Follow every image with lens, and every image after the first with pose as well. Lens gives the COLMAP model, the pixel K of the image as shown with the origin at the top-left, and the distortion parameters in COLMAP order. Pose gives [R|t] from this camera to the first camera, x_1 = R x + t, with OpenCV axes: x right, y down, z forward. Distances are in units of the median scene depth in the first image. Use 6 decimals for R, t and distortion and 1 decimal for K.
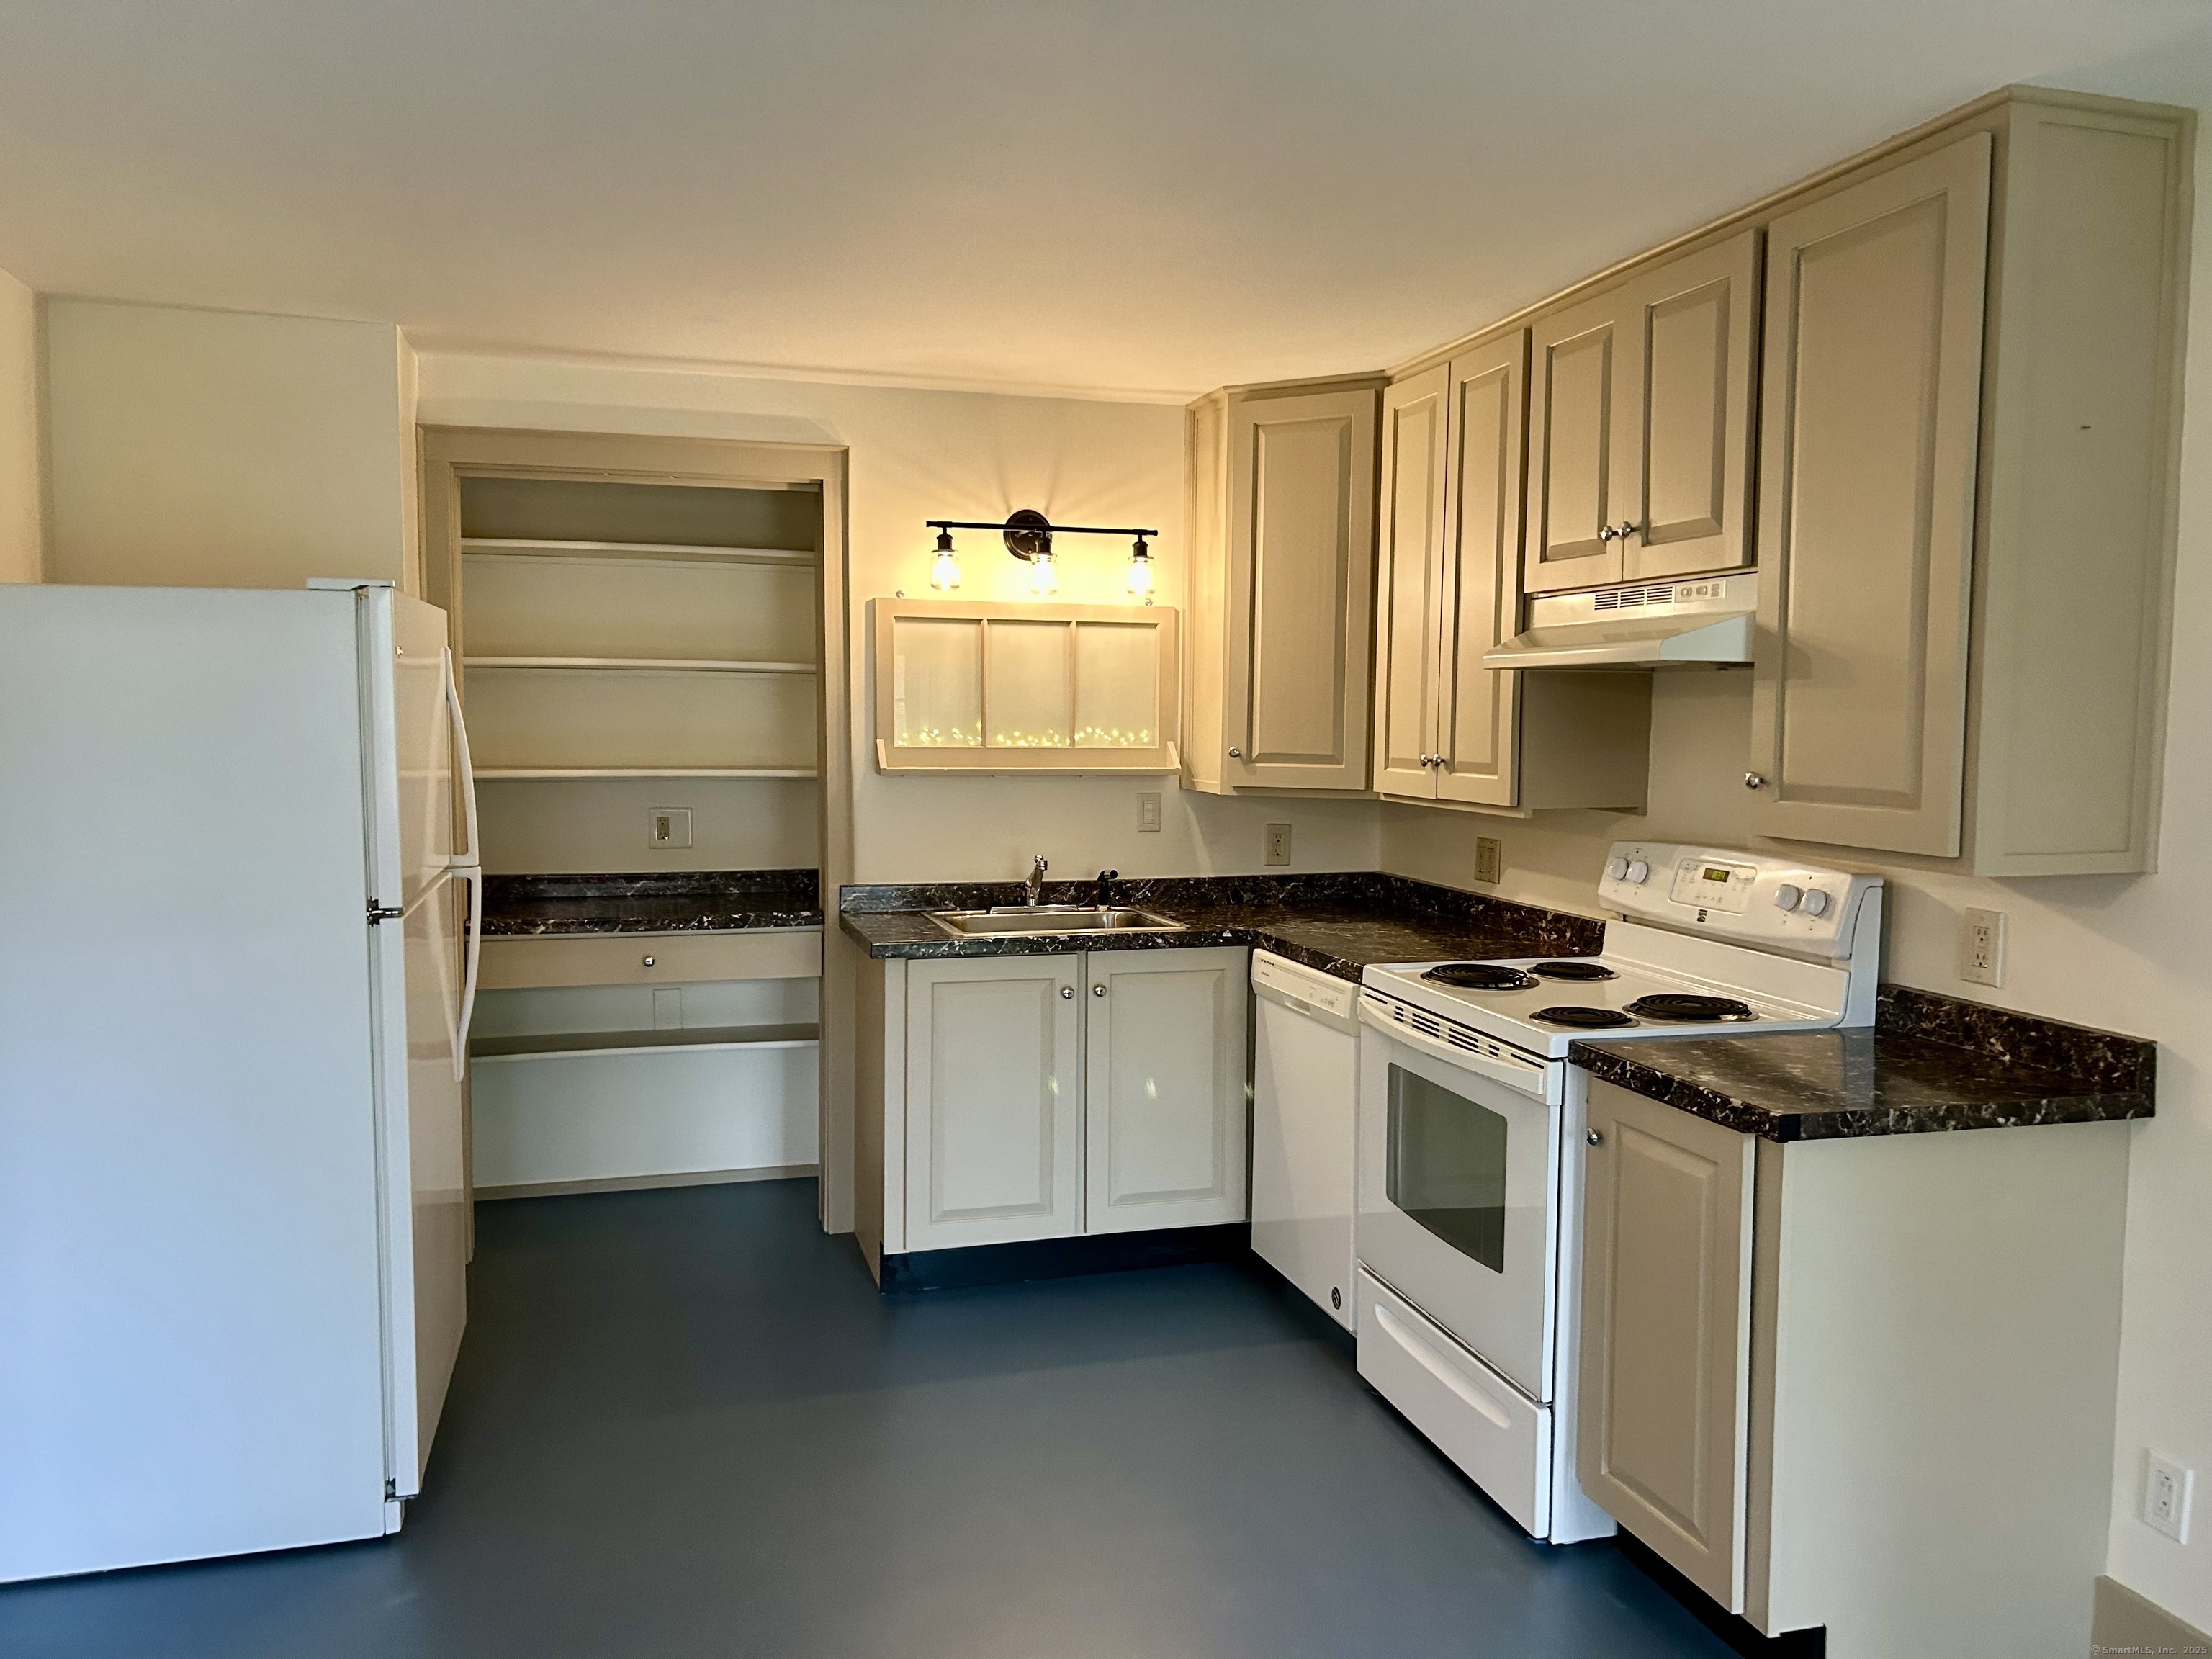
lens RADIAL K [[1663.9, 0, 1109.2], [0, 1663.9, 839.3], [0, 0, 1]] dist [0.090991, -0.104999]
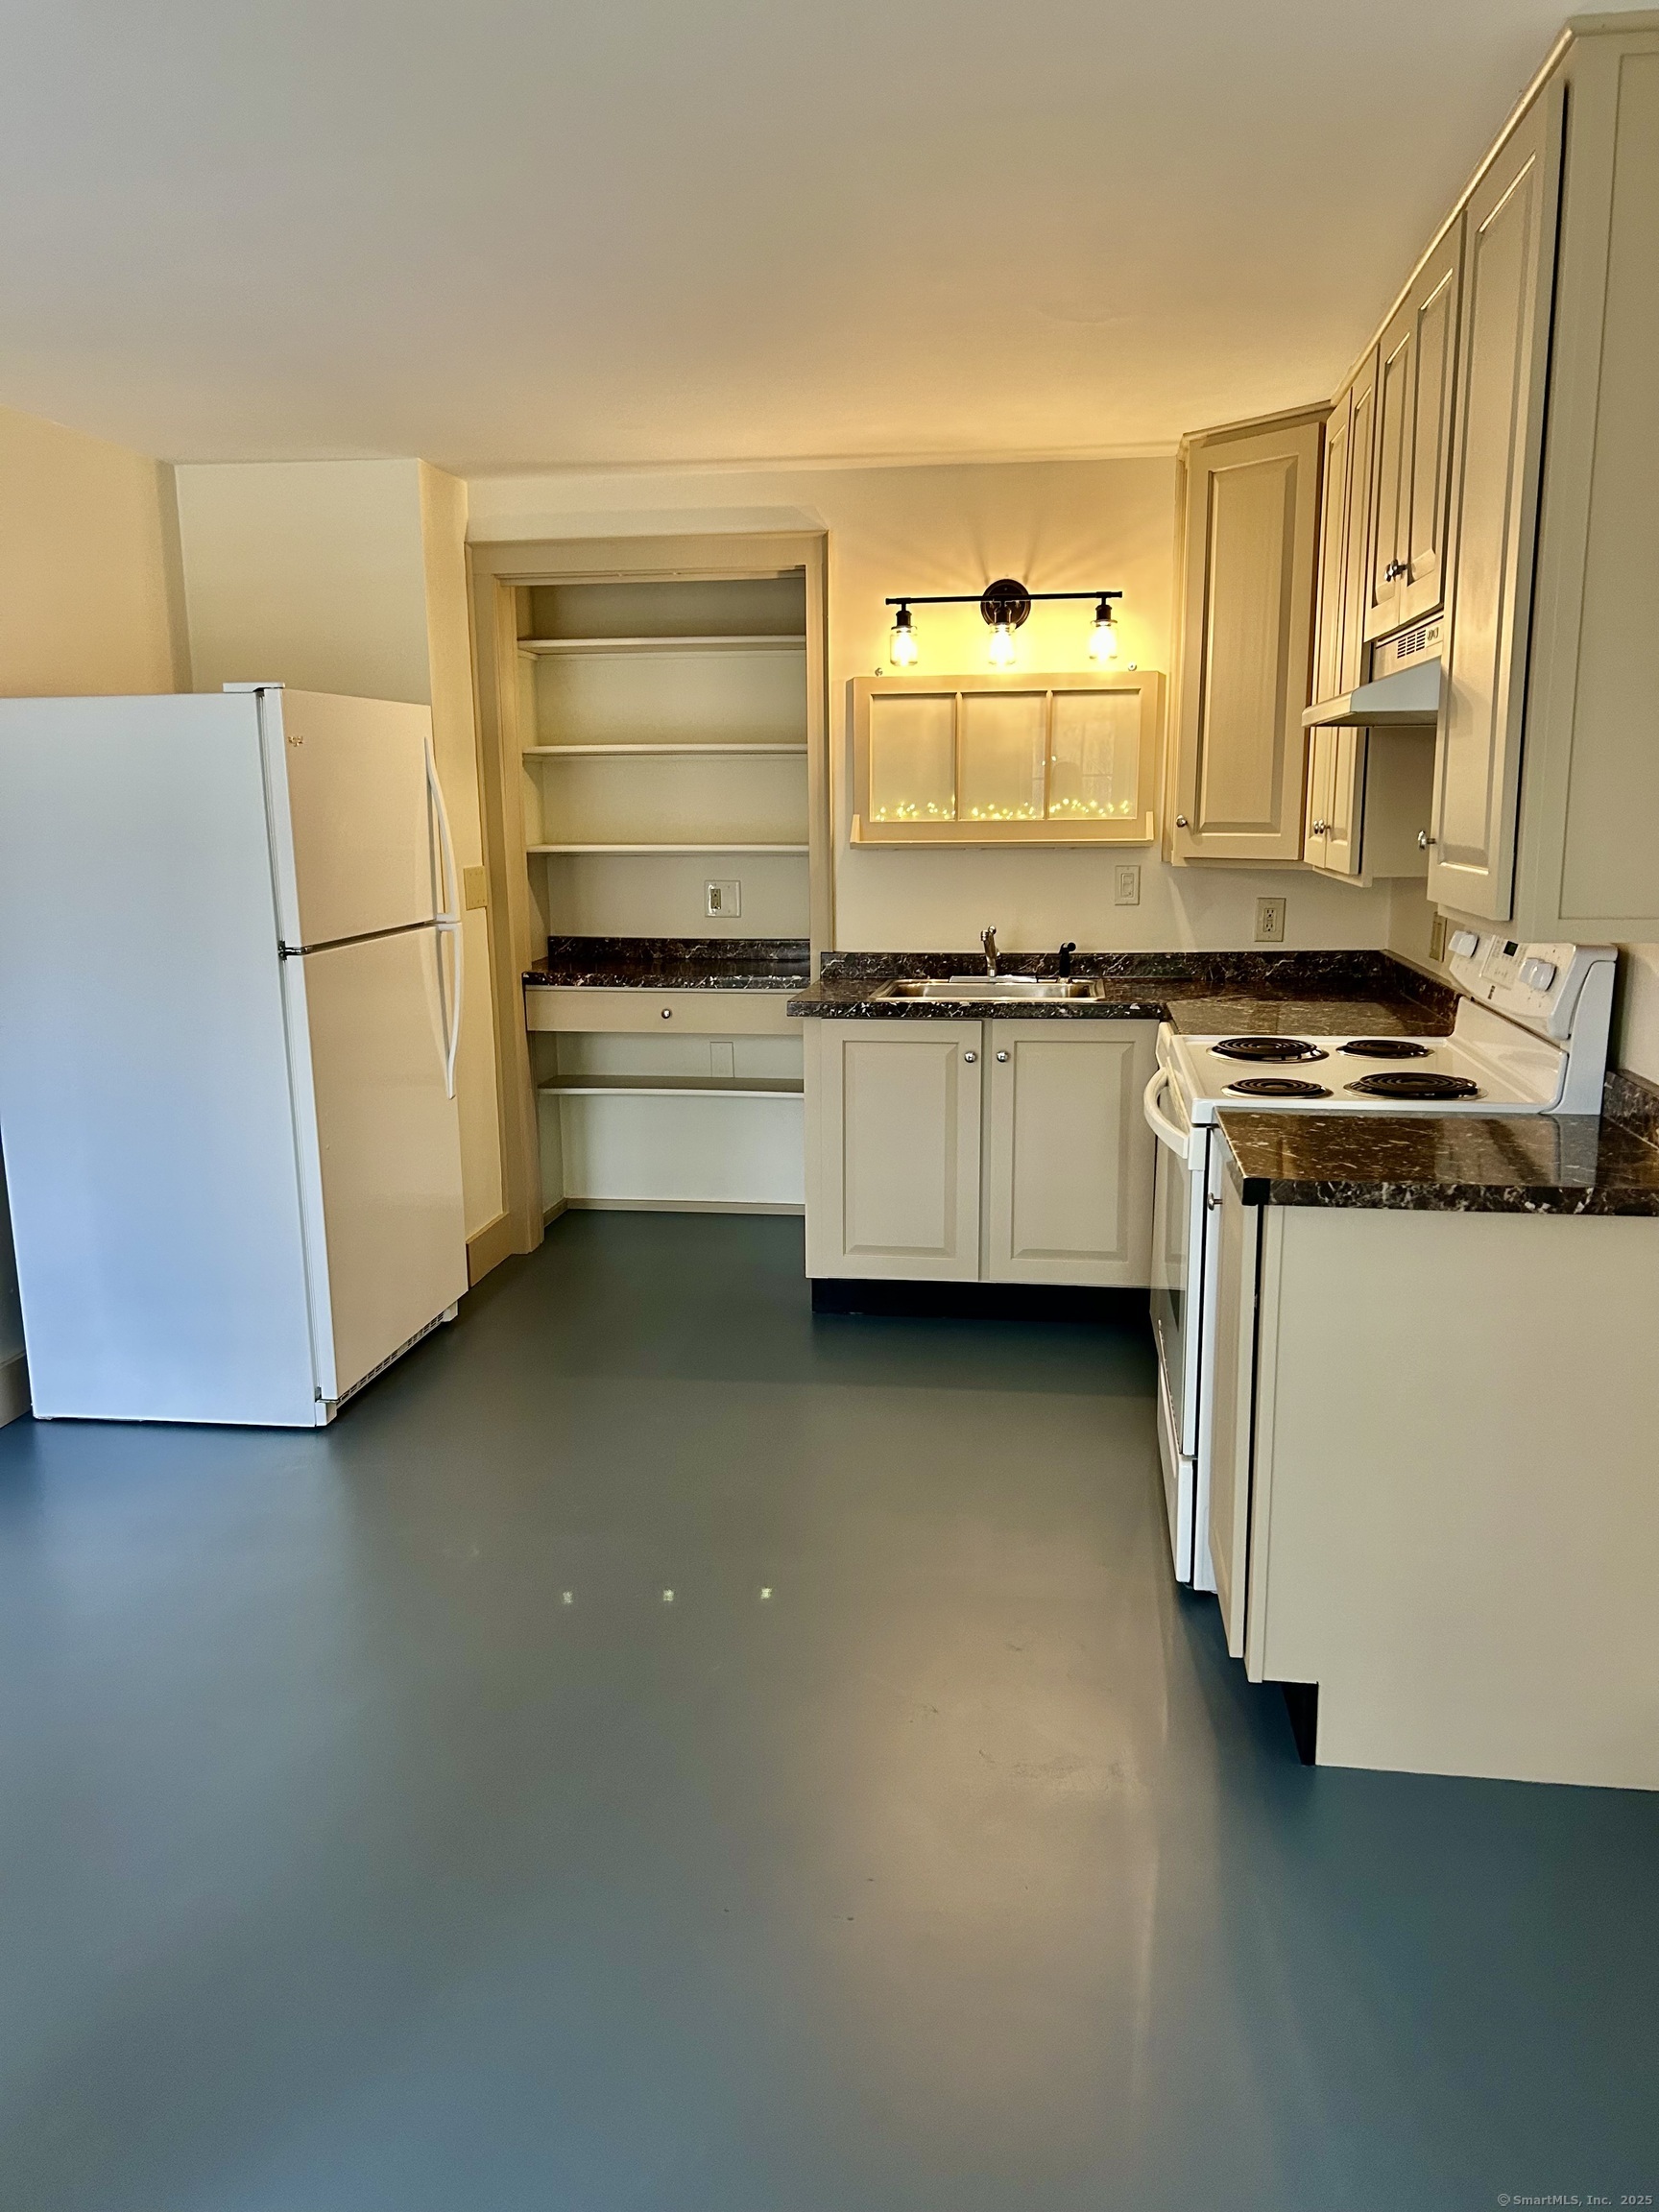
lens RADIAL K [[1663.9, 0, 820.0], [0, 1663.9, 1139.5], [0, 0, 1]] dist [0.090991, -0.104999]
pose [[0.909544, 0.067987, -0.410009, 0.294024], [-0.015963, 0.991516, 0.129000, 0.008851], [0.415300, -0.110786, 0.902913, 0.002421]]
